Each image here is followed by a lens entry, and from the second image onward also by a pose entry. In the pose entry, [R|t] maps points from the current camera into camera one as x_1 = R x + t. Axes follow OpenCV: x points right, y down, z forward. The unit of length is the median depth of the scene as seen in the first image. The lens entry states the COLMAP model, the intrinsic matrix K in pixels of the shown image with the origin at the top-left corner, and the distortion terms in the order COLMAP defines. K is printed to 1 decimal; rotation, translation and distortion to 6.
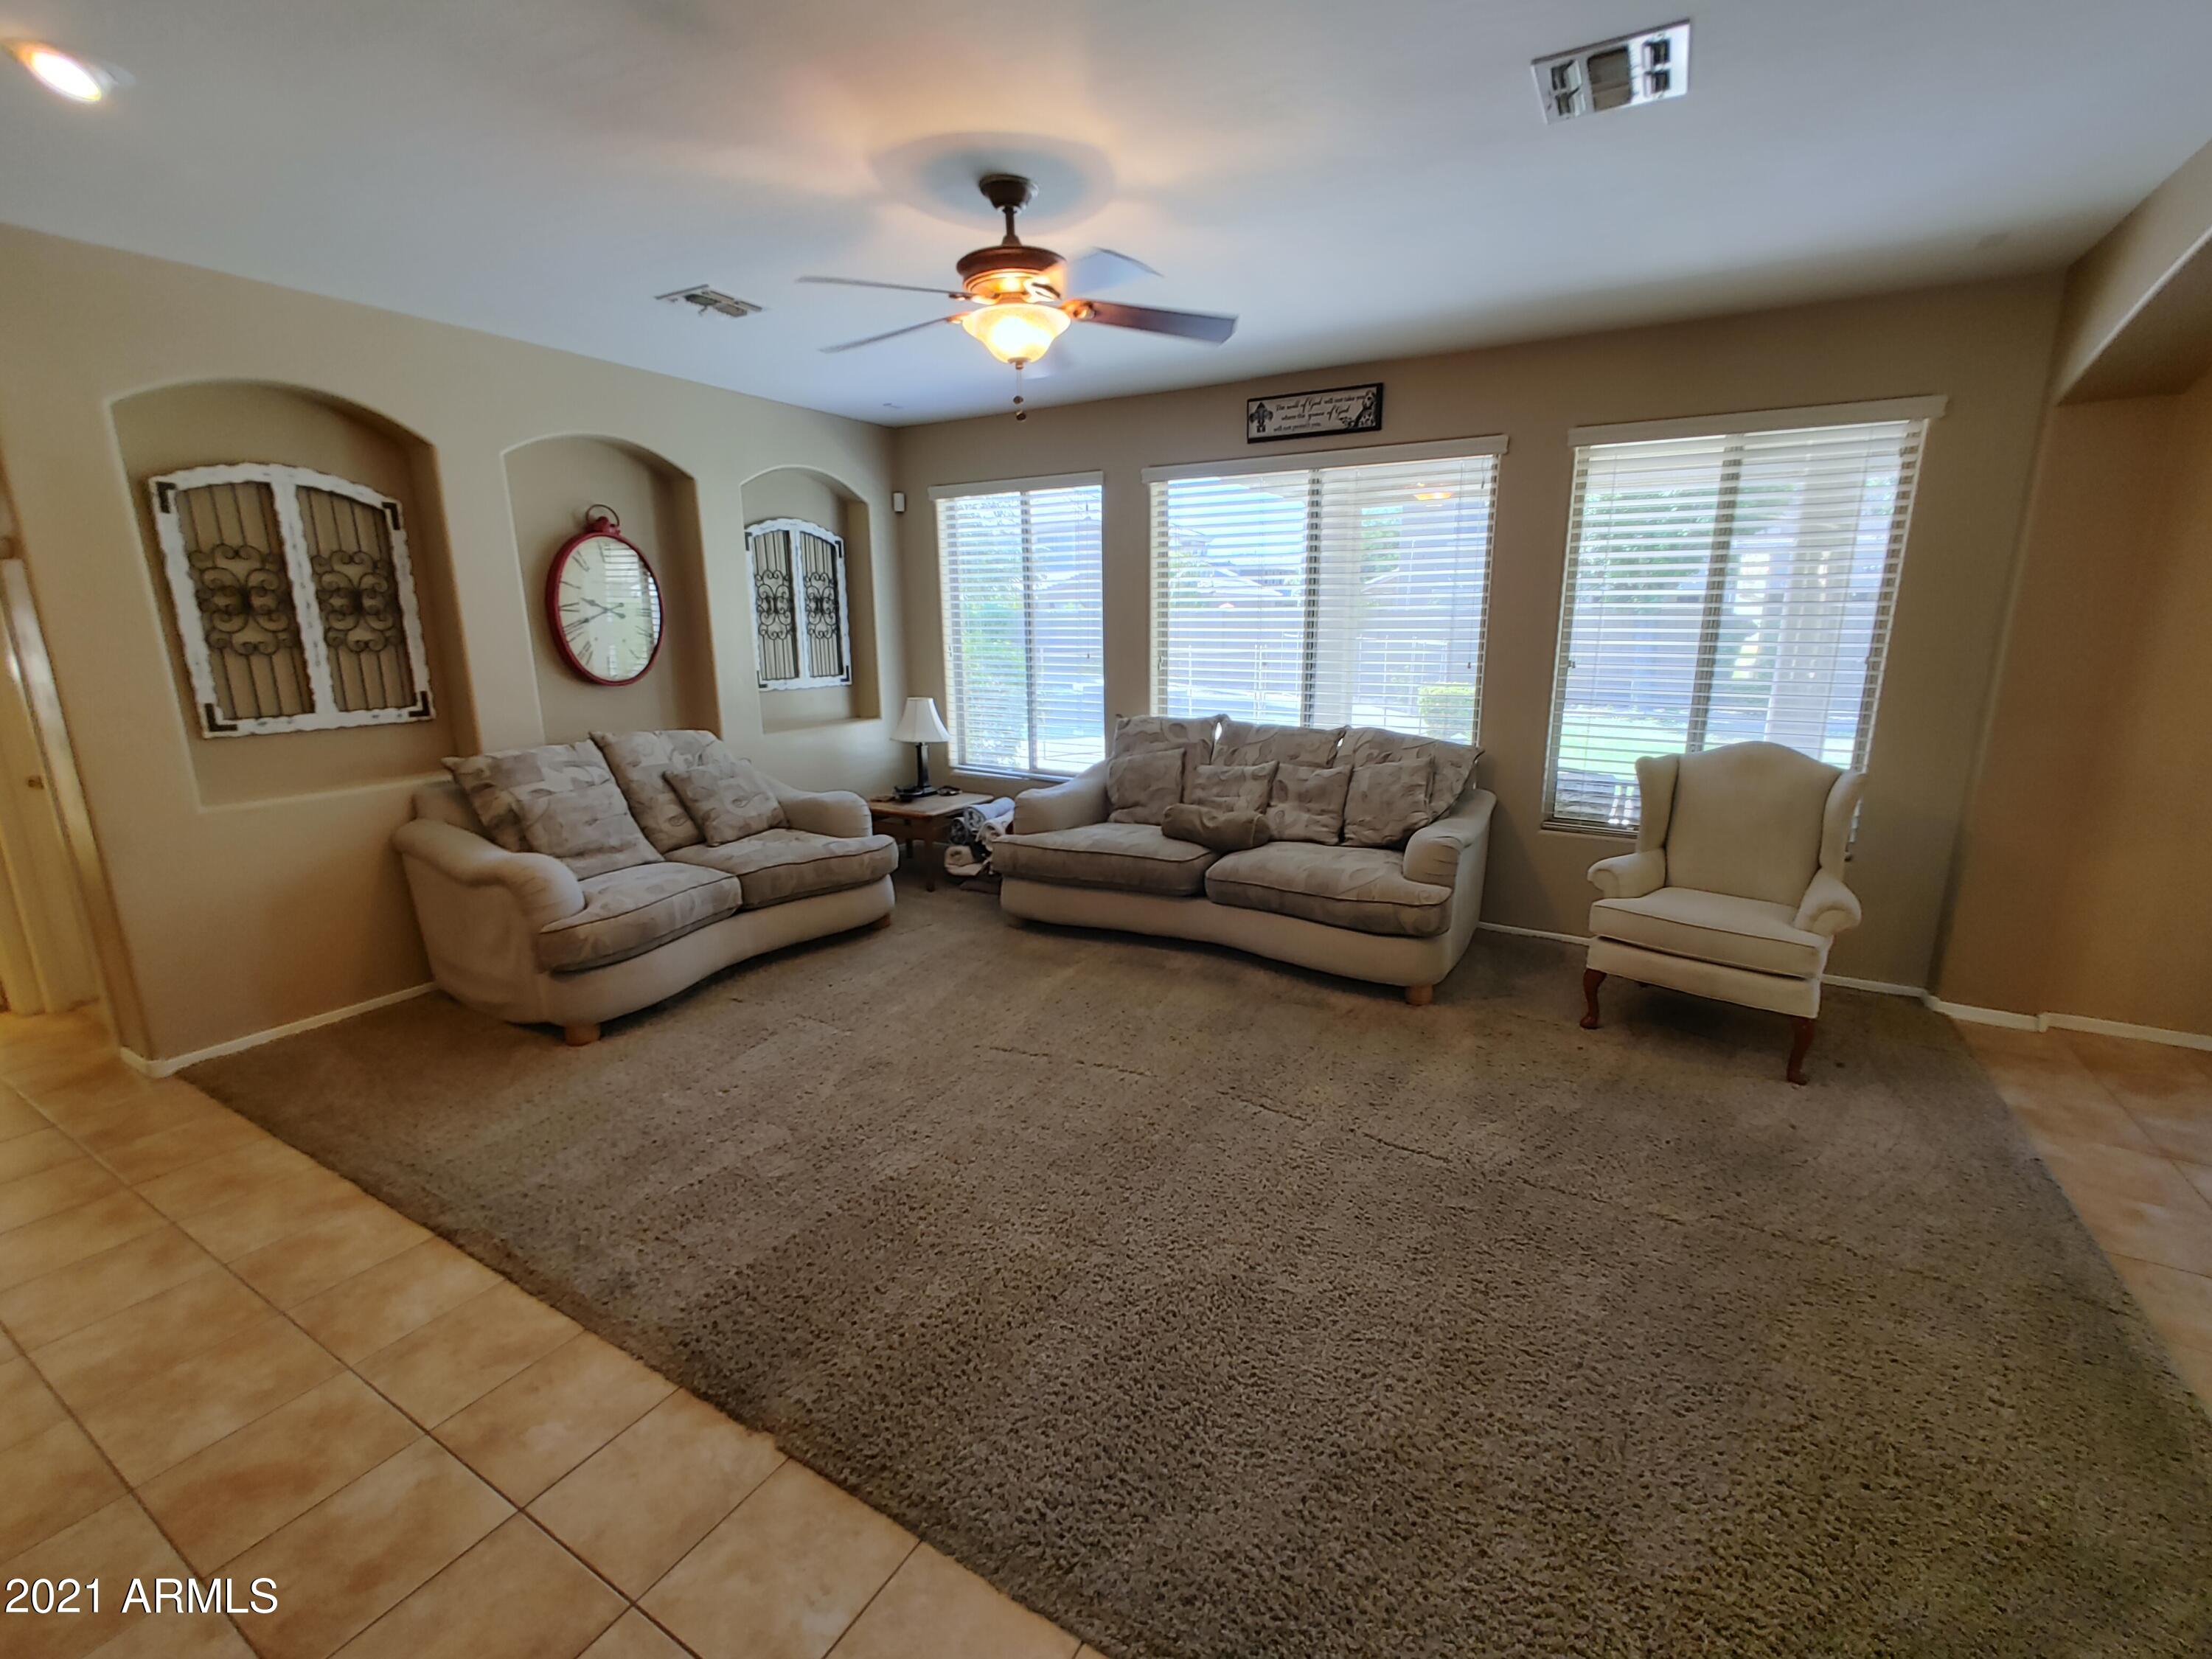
lens RADIAL K [[946.0, 0, 1121.8], [0, 946.0, 833.2], [0, 0, 1]] dist [-0.000886, 0.001391]
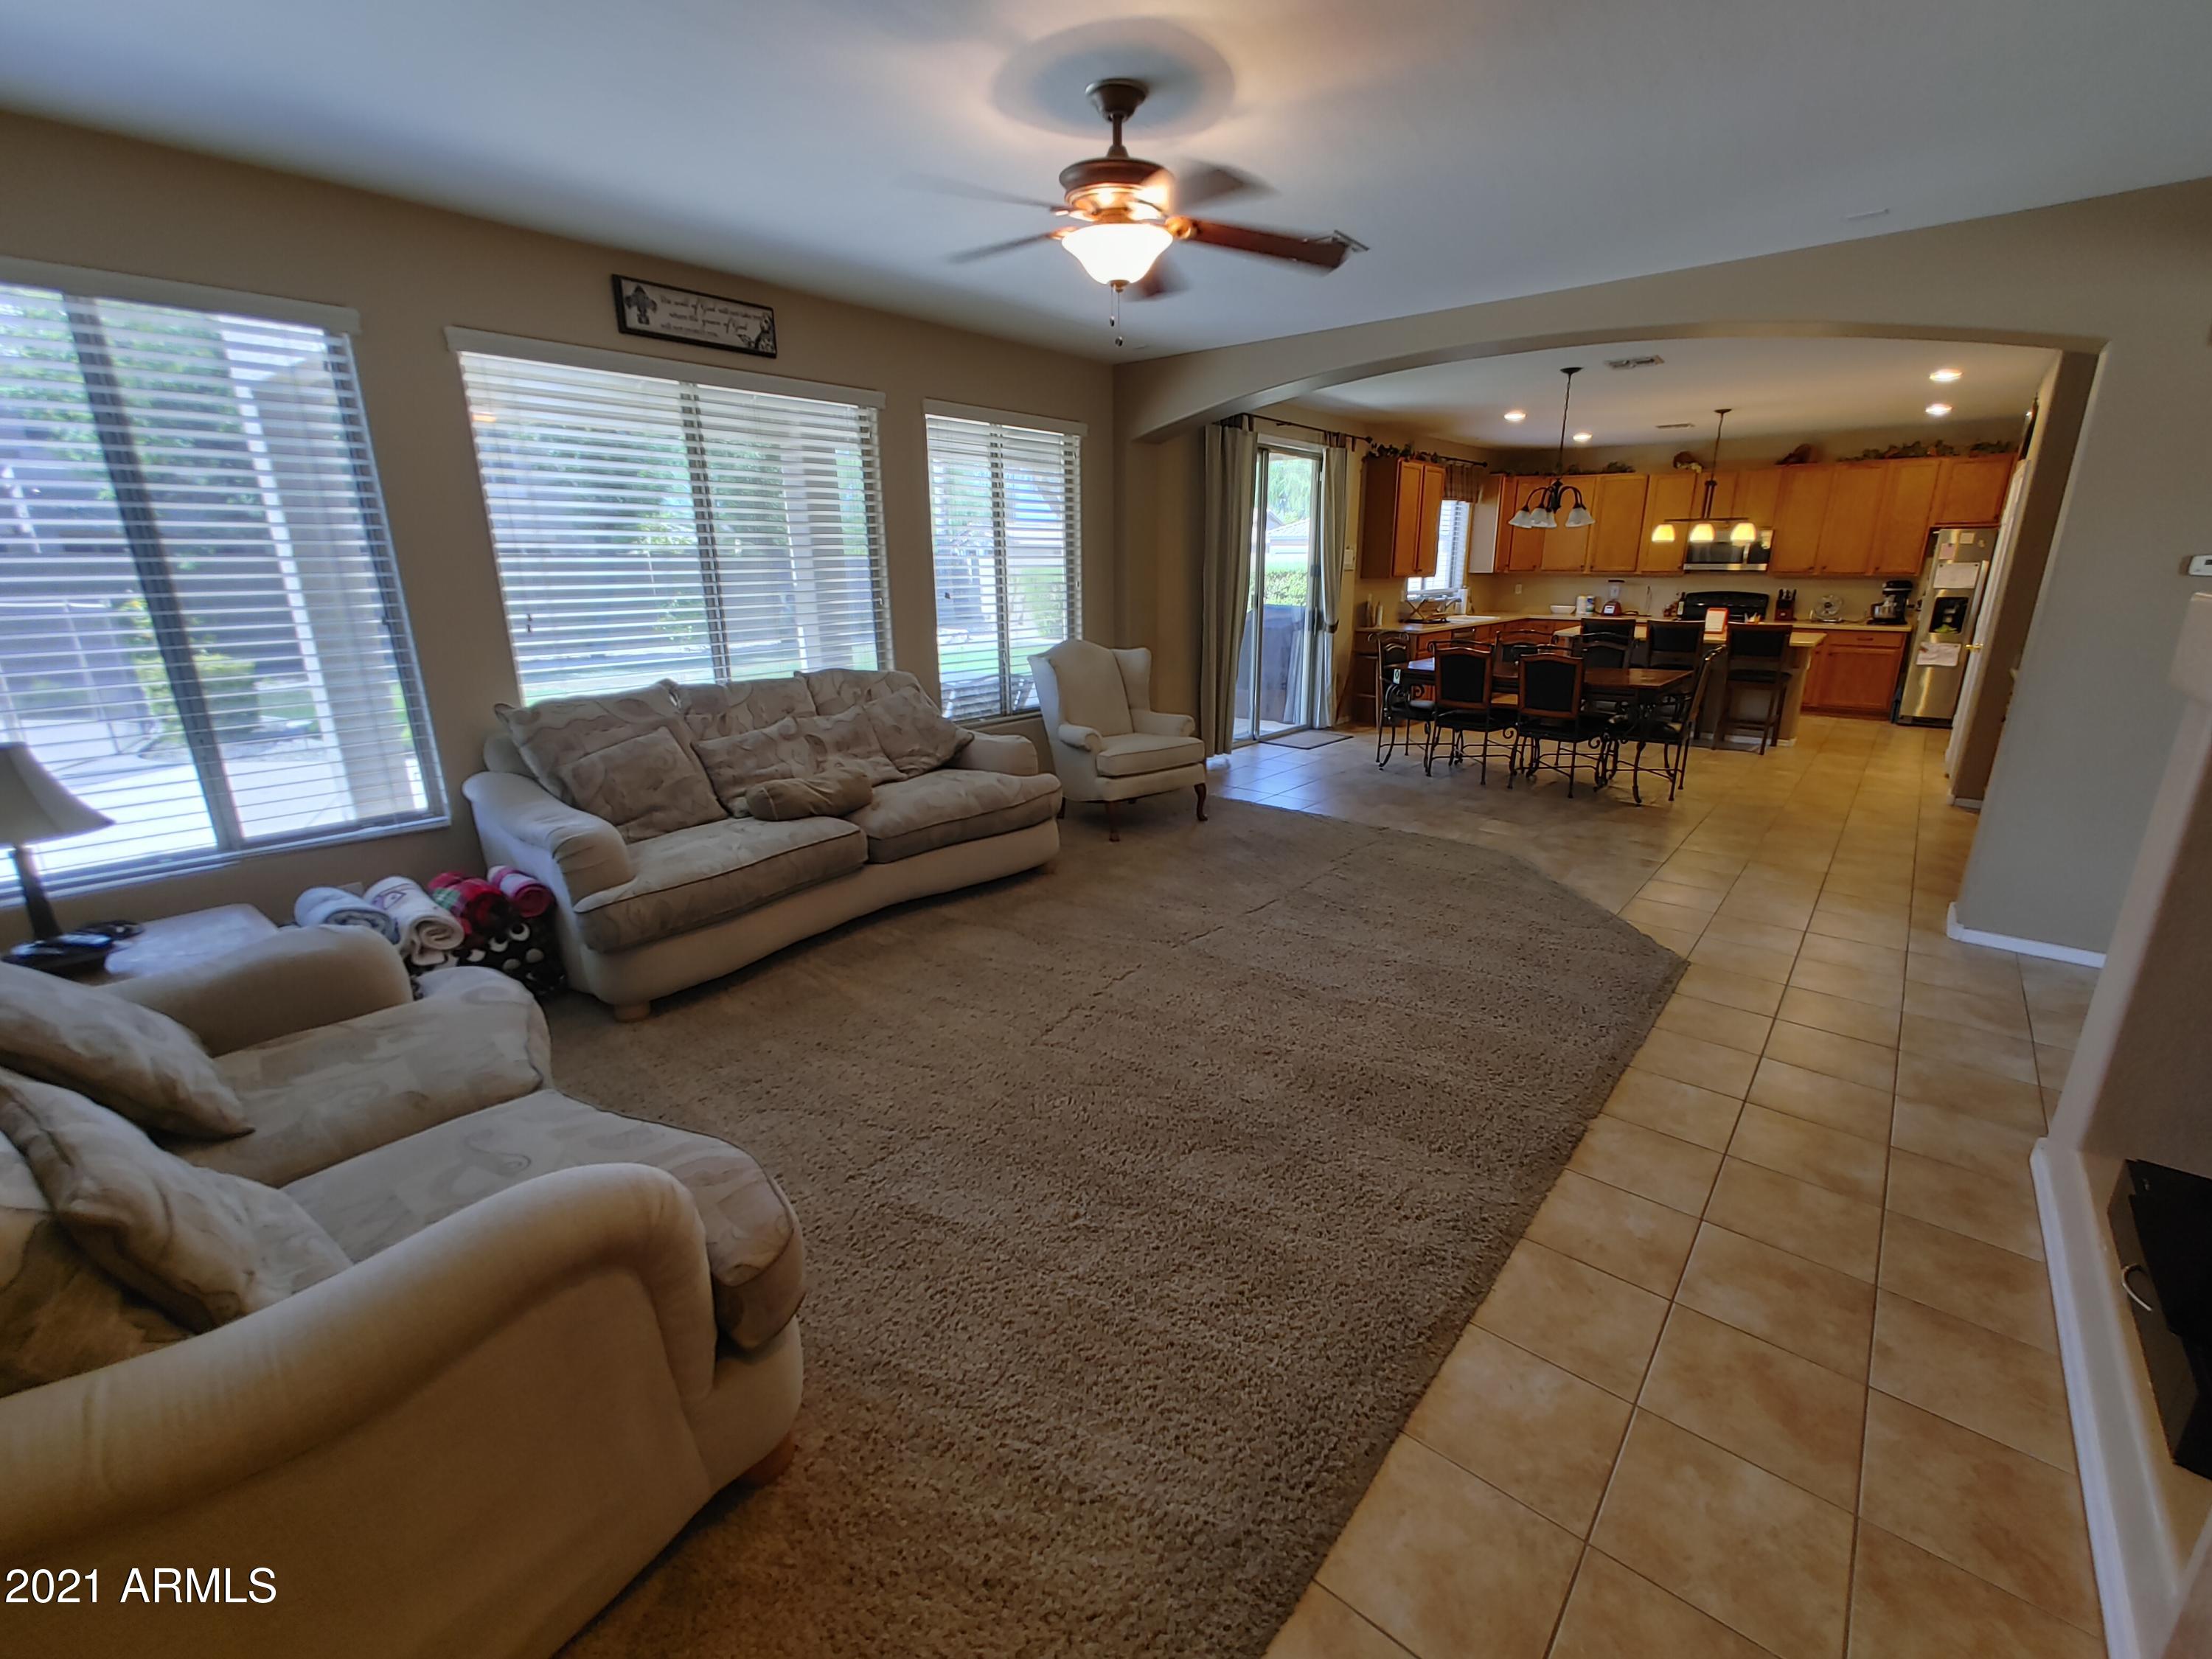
lens RADIAL K [[946.0, 0, 1152.1], [0, 946.0, 830.0], [0, 0, 1]] dist [-0.000886, 0.001391]
pose [[0.149777, -0.269360, 0.951321, -0.925162], [0.225308, 0.946158, 0.232425, -0.143485], [-0.962706, 0.179528, 0.202402, 0.680487]]
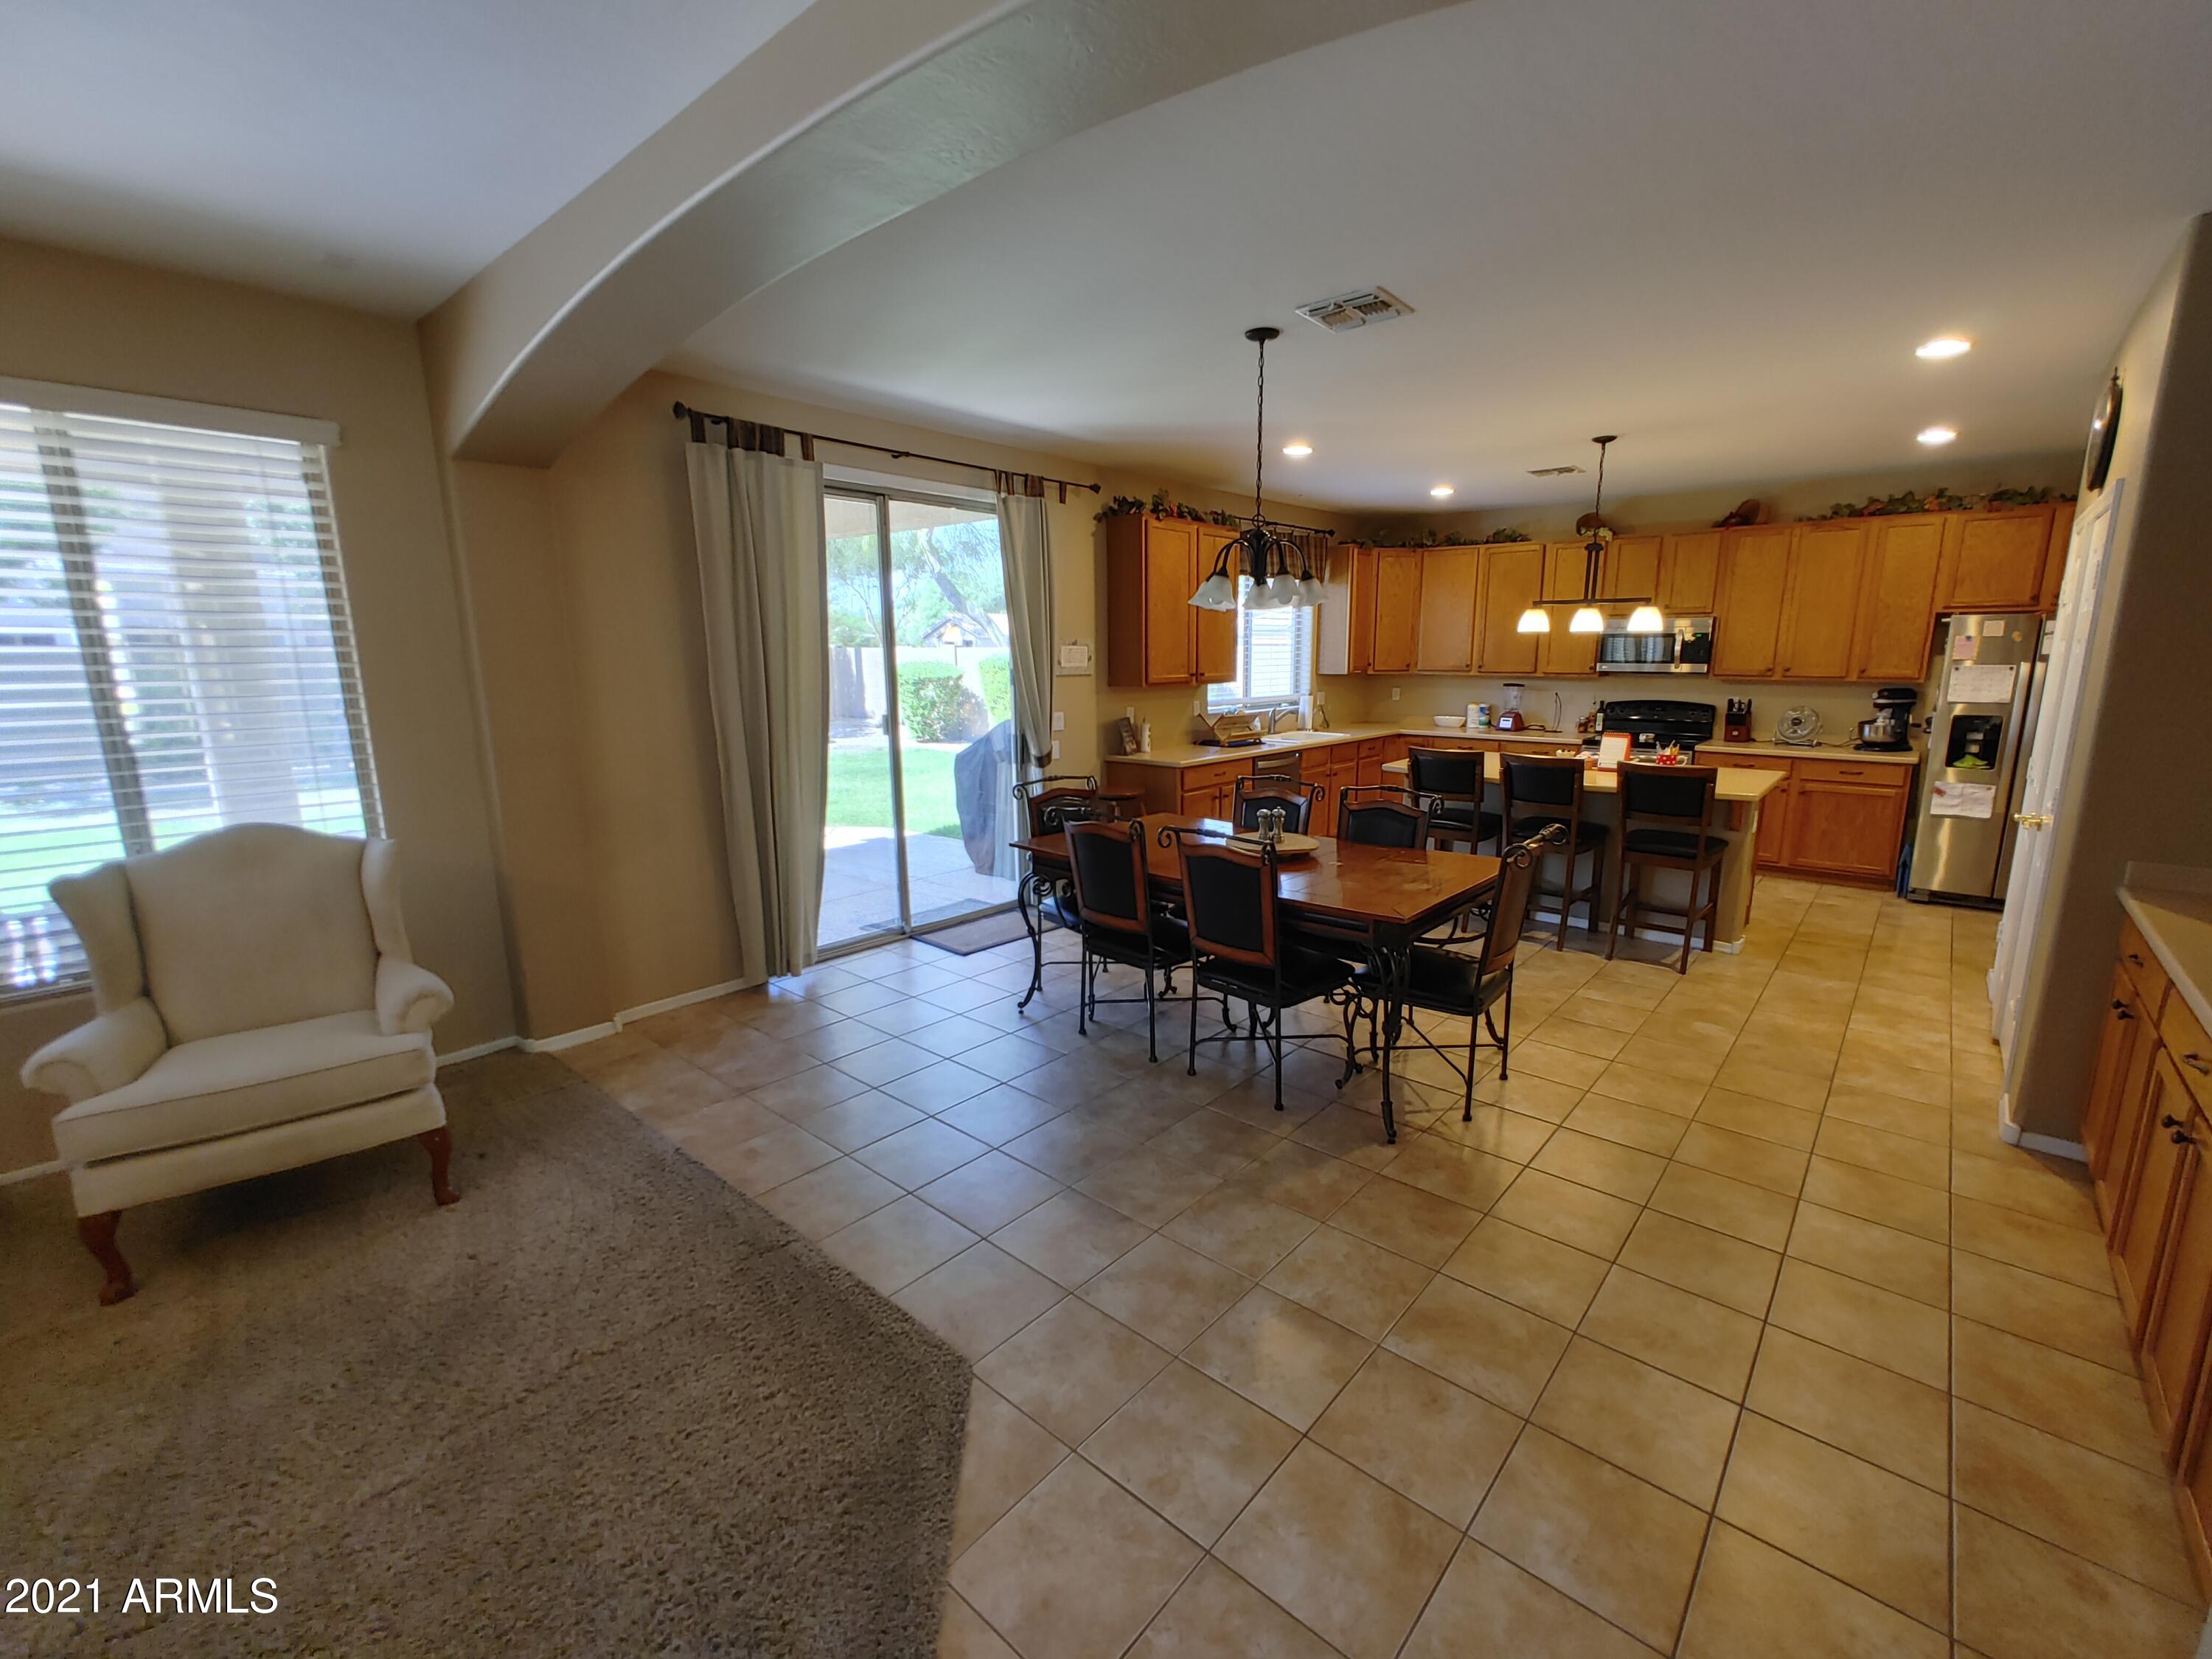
lens RADIAL K [[946.0, 0, 1154.1], [0, 946.0, 833.7], [0, 0, 1]] dist [-0.000886, 0.001391]
pose [[0.165124, -0.186429, 0.968493, 0.045430], [0.225593, 0.963079, 0.146924, -0.038015], [-0.960126, 0.194224, 0.201085, 0.136419]]
